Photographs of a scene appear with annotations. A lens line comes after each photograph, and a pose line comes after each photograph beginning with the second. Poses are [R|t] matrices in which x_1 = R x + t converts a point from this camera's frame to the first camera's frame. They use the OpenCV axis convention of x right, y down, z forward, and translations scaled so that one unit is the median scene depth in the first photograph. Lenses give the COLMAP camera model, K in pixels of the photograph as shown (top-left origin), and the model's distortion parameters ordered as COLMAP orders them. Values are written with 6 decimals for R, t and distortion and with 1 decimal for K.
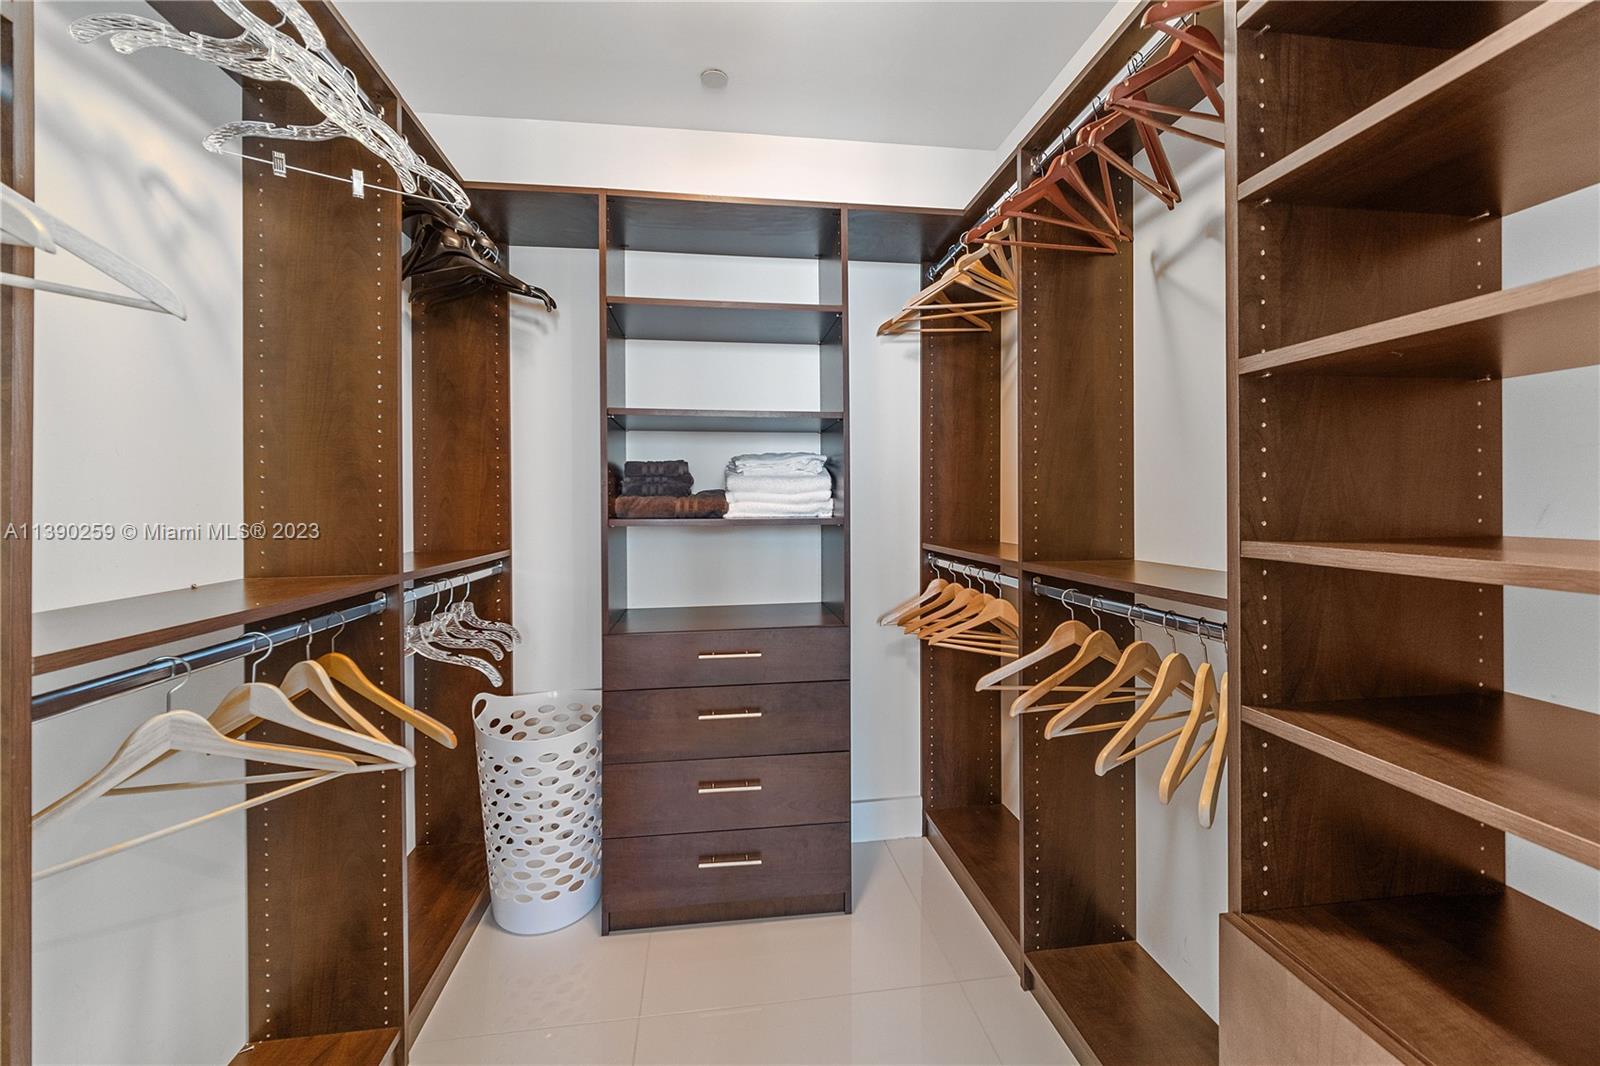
lens RADIAL K [[645.2, 0, 775.2], [0, 645.2, 483.4], [0, 0, 1]] dist [-0.002225, -0.000175]
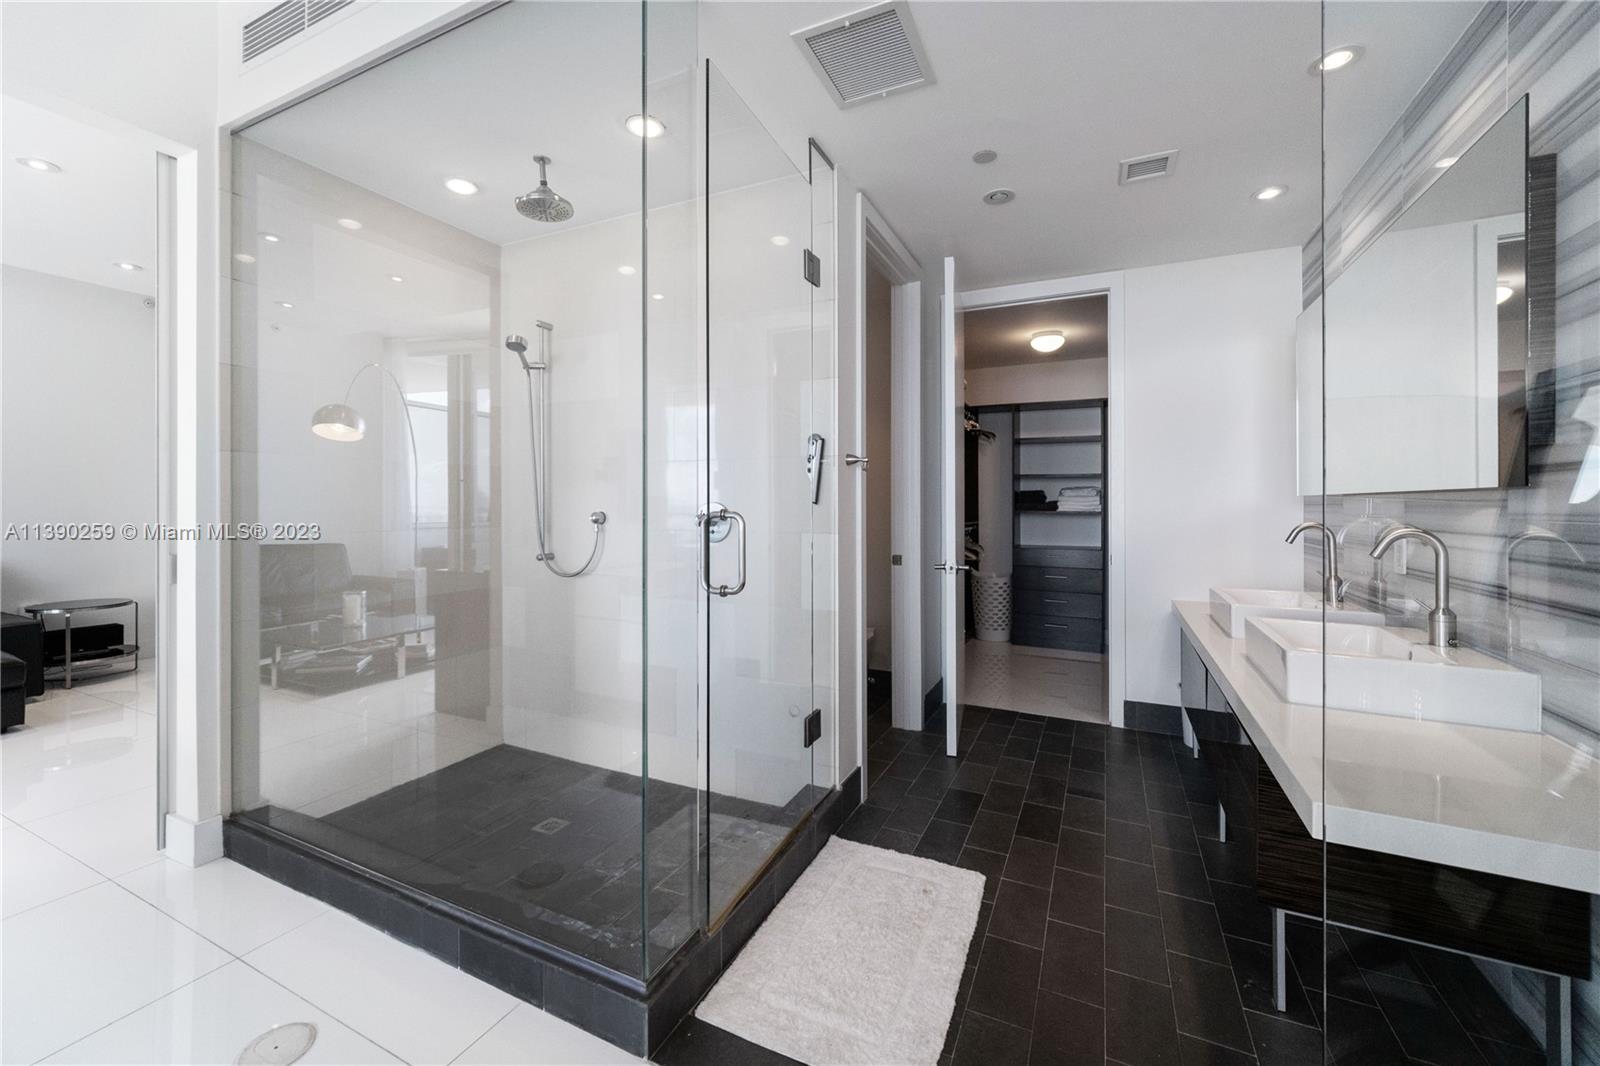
lens RADIAL K [[645.2, 0, 788.0], [0, 645.2, 501.3], [0, 0, 1]] dist [-0.002225, -0.000175]
pose [[0.830412, 0.011635, -0.557029, 0.488832], [-0.011751, 0.999925, 0.003368, 0.016156], [0.557027, 0.003749, 0.830486, -1.879499]]
